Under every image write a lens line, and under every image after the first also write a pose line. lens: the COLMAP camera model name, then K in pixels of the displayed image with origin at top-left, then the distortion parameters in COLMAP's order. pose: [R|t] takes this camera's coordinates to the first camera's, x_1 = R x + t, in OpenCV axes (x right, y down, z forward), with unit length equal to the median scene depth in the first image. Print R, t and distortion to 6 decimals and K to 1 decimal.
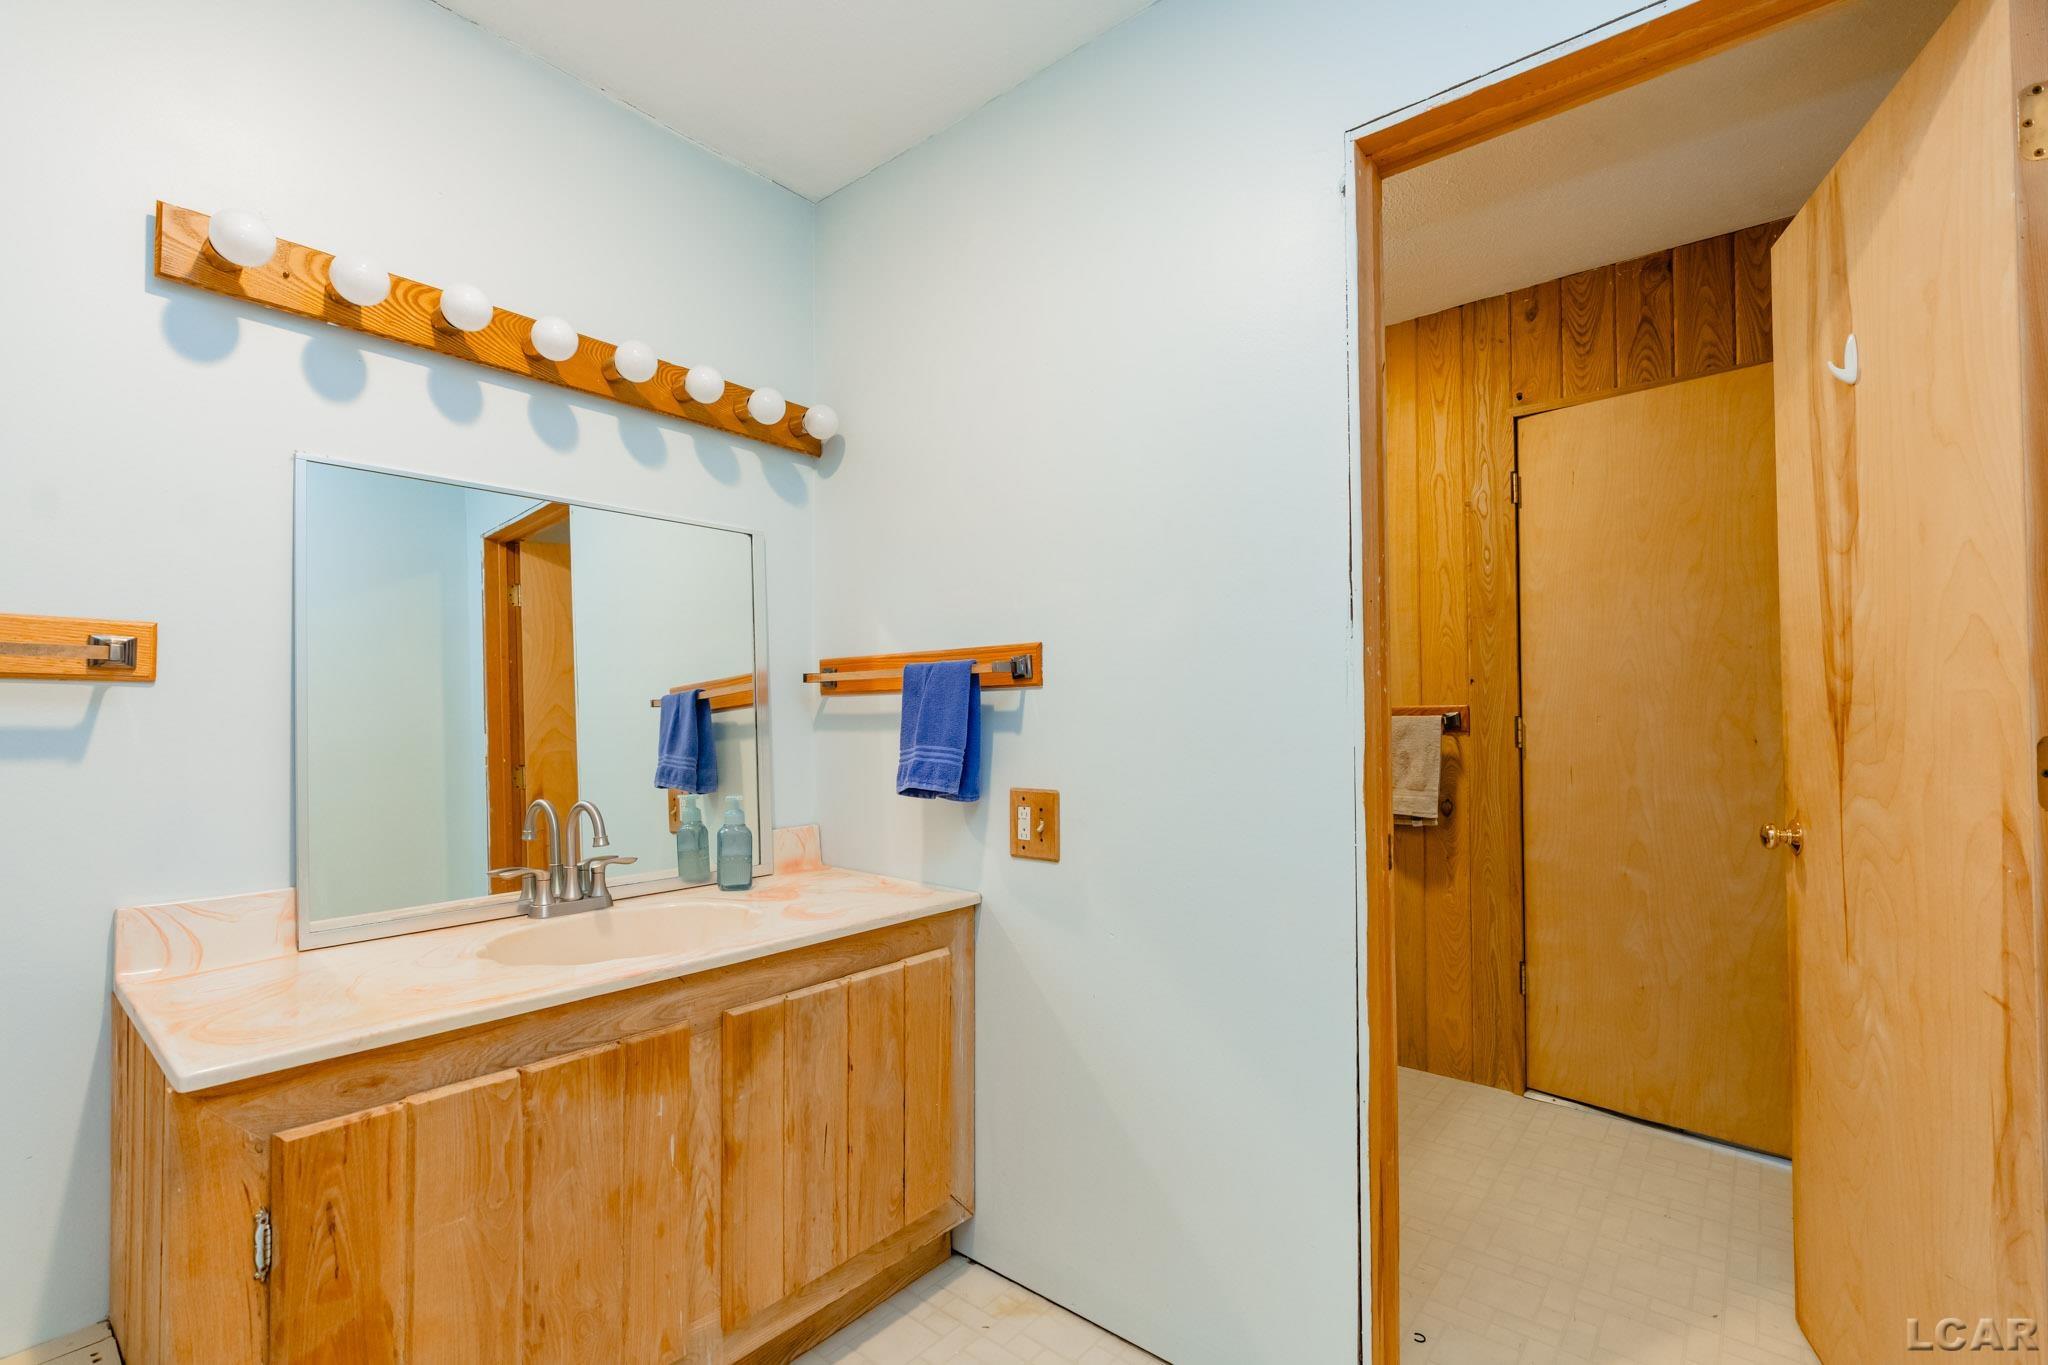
lens RADIAL K [[917.9, 0, 1023.7], [0, 917.9, 692.9], [0, 0, 1]] dist [-0.004744, 0.000865]
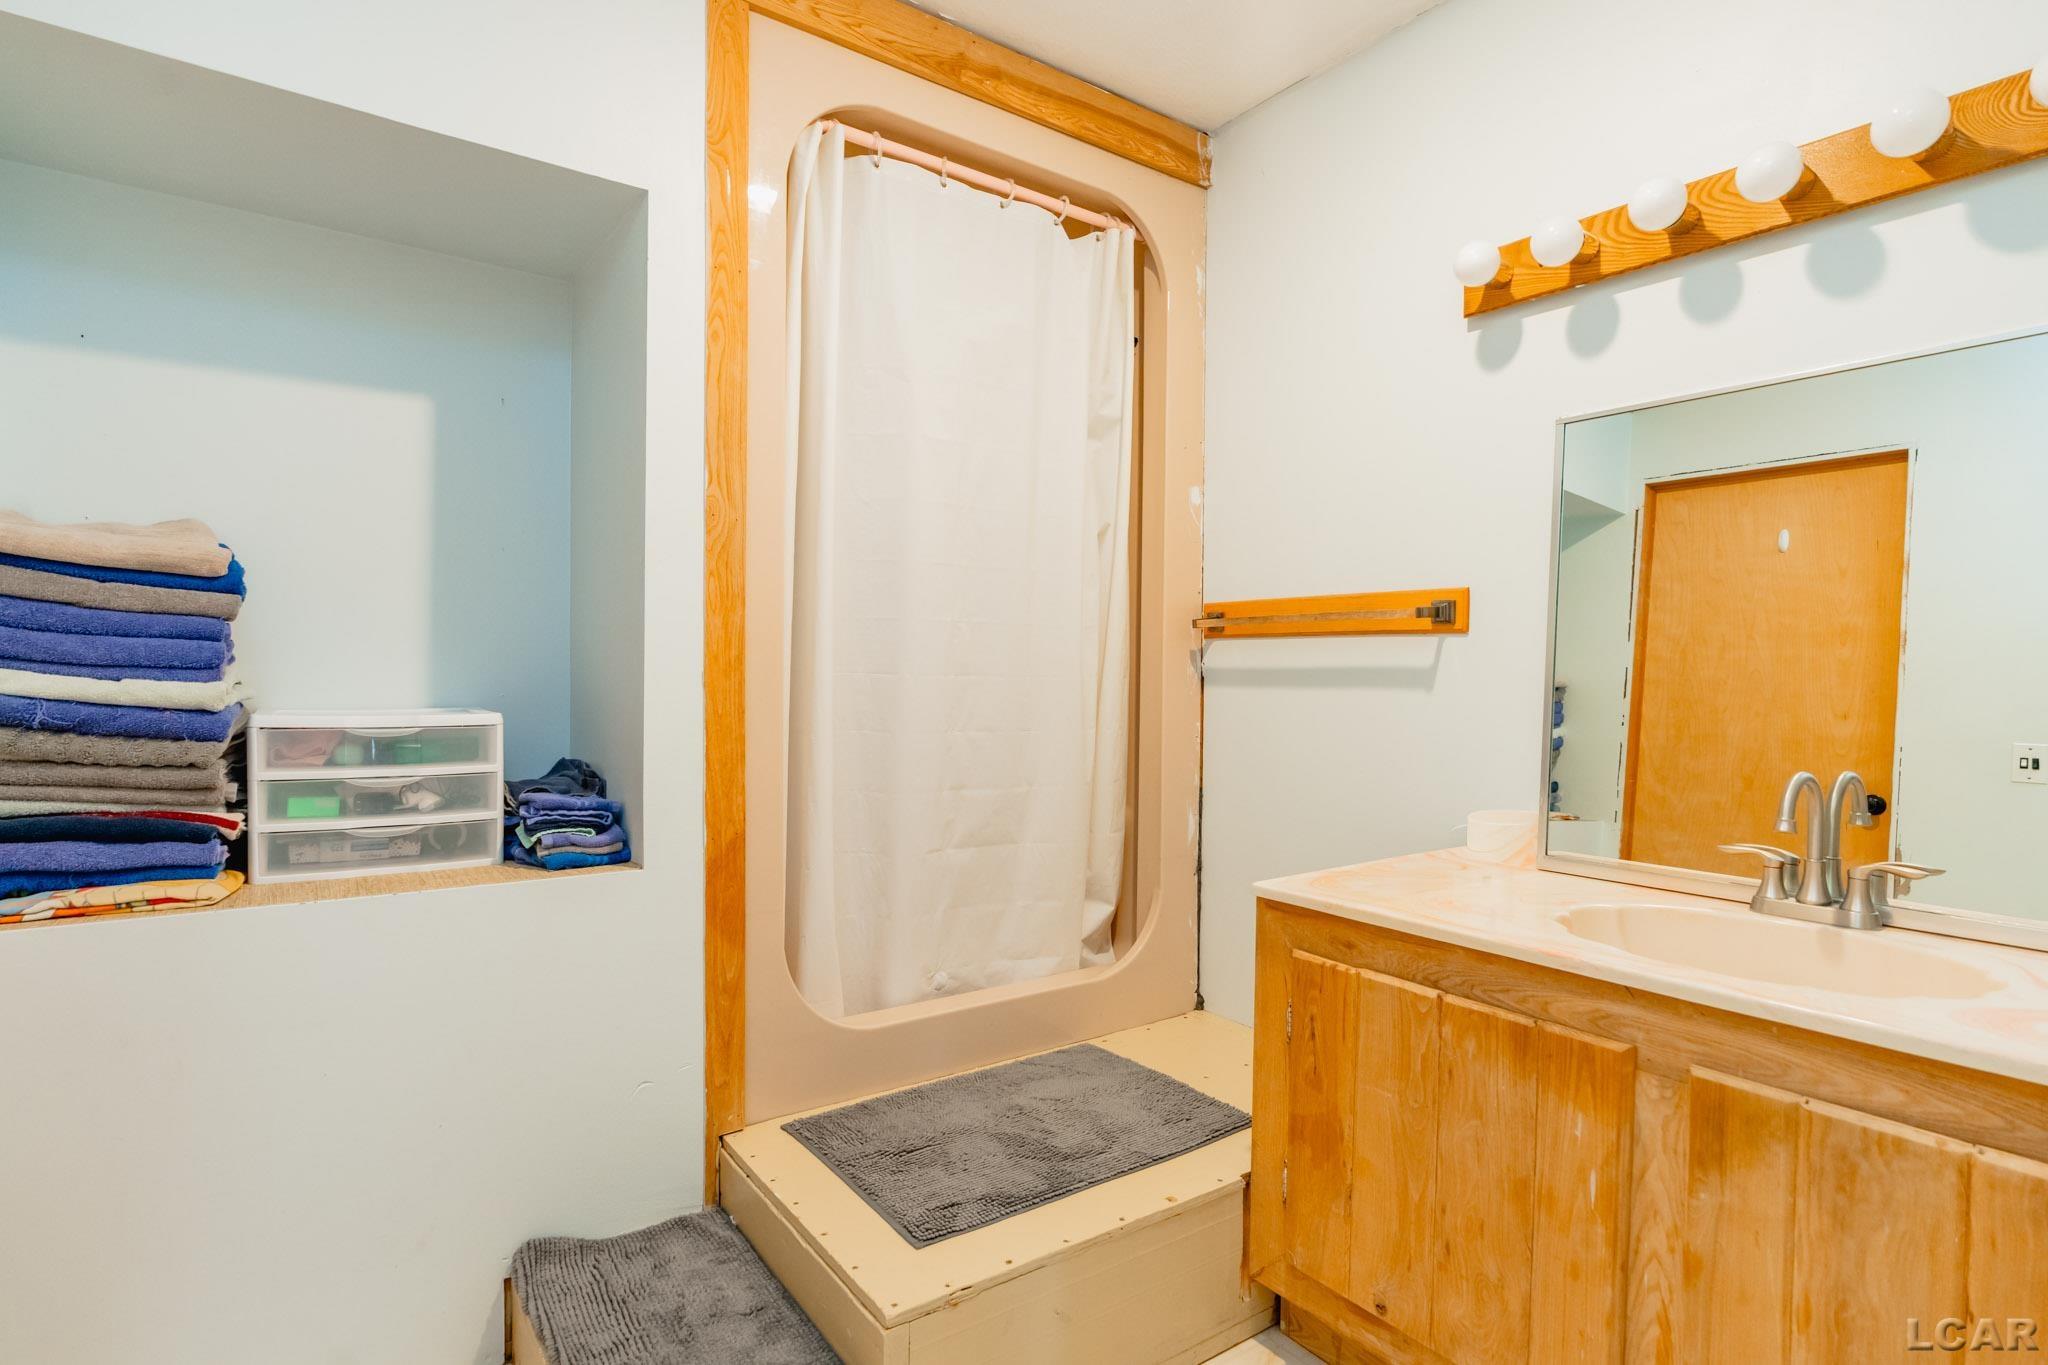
lens RADIAL K [[1021.3, 0, 1026.1], [0, 1021.3, 700.9], [0, 0, 1]] dist [-0.003401, 0.000109]
pose [[-0.242671, 0.029080, -0.969673, 0.504915], [0.010044, 0.999572, 0.027463, 0.032368], [0.970057, -0.003075, -0.242859, 0.618405]]
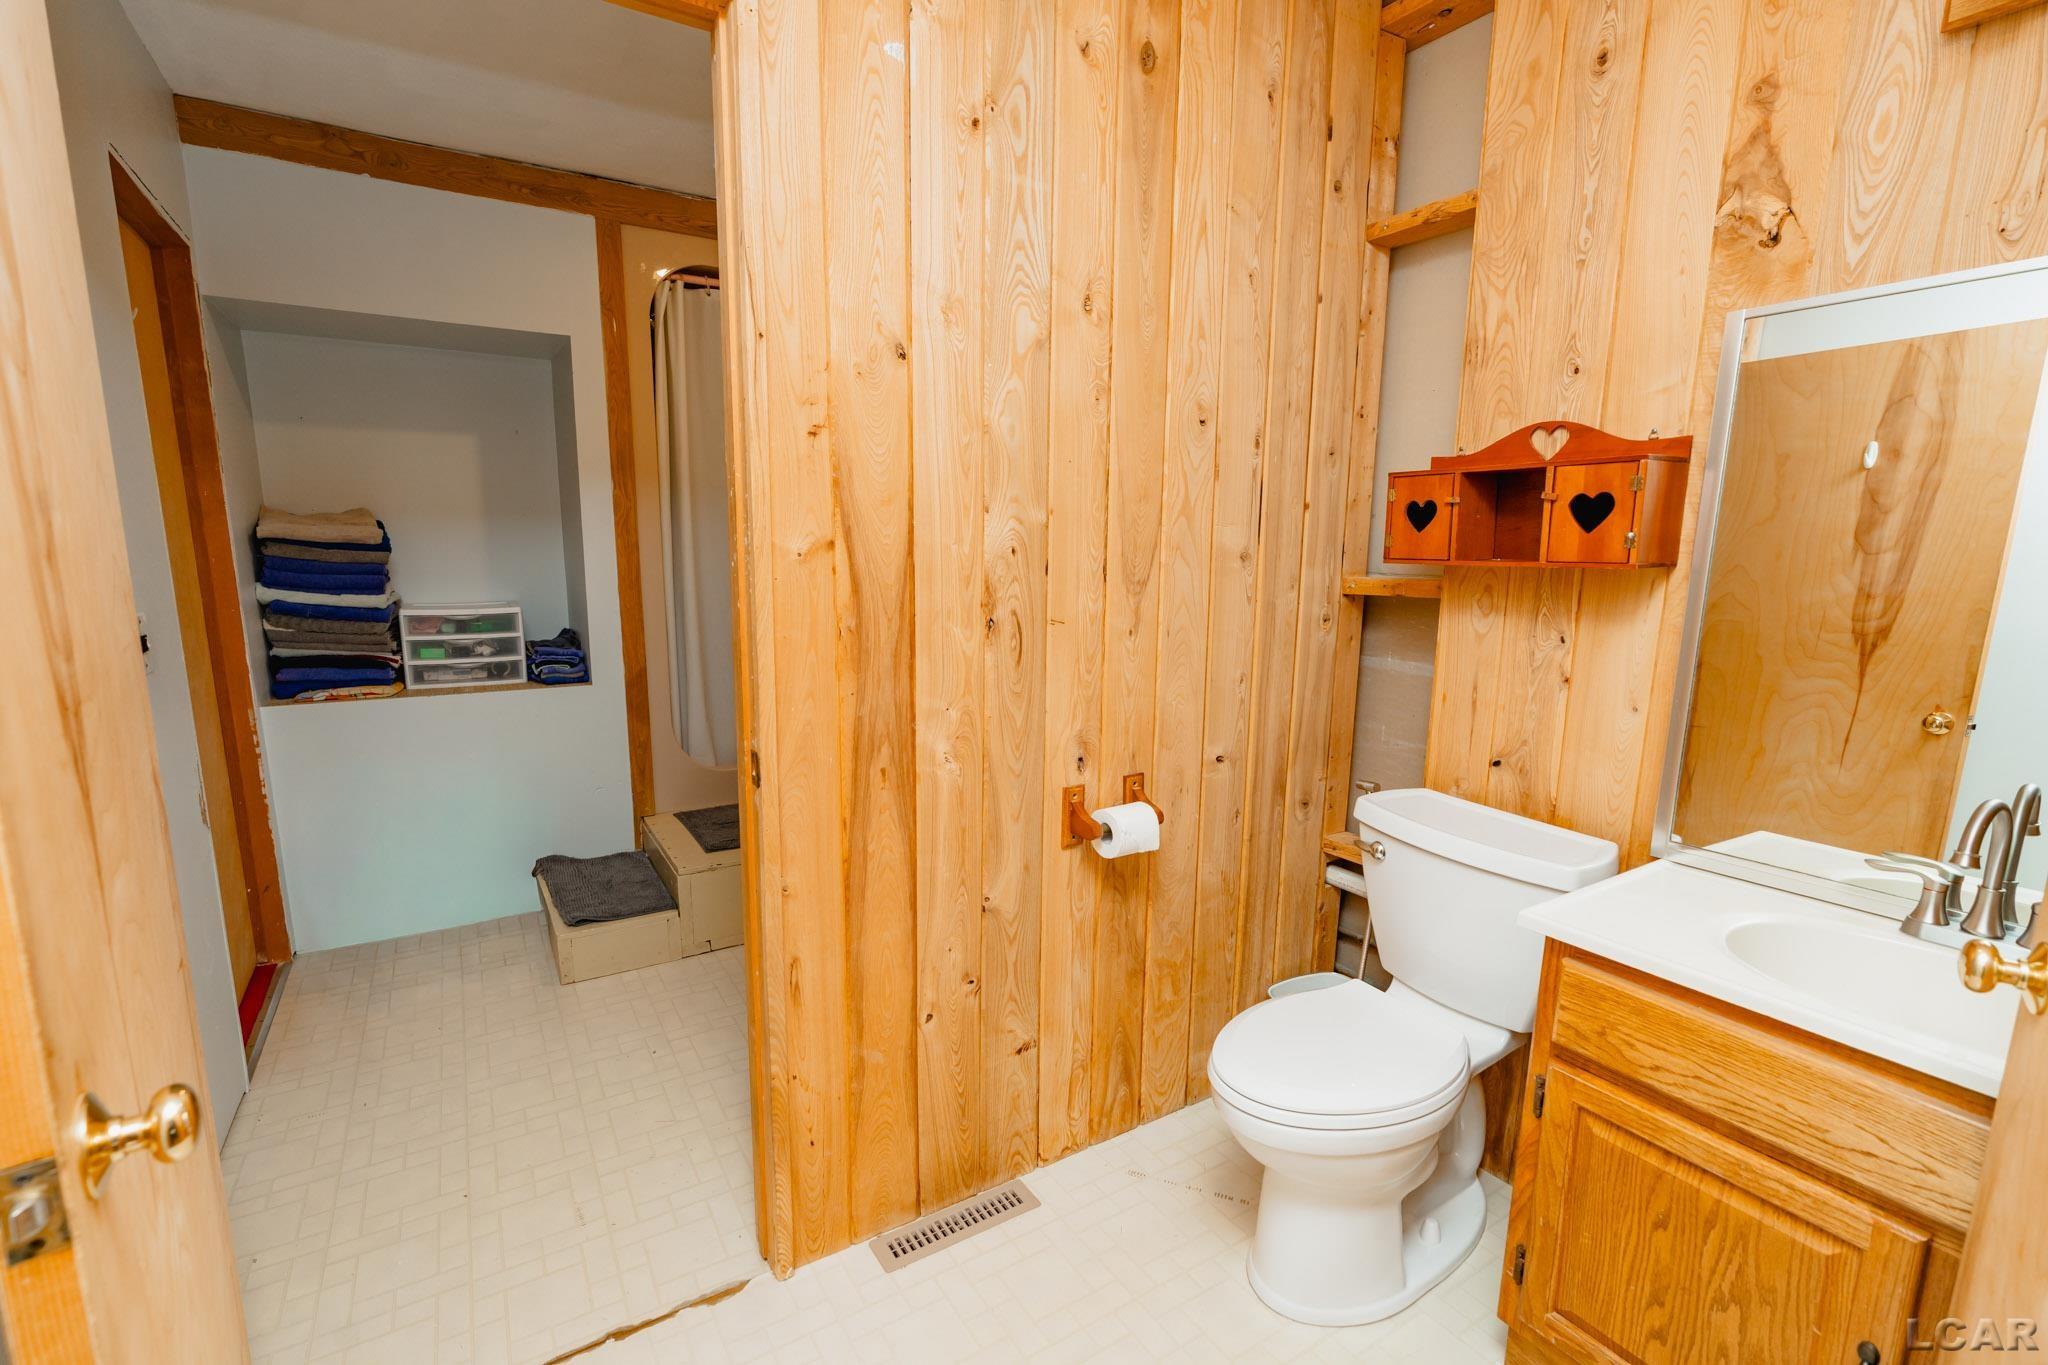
lens RADIAL K [[917.9, 0, 1023.7], [0, 917.9, 692.9], [0, 0, 1]] dist [-0.004744, 0.000865]
pose [[-0.308175, 0.157964, -0.938123, 1.317578], [0.015214, 0.986810, 0.161165, -0.075338], [0.951208, 0.035394, -0.306514, 1.707602]]
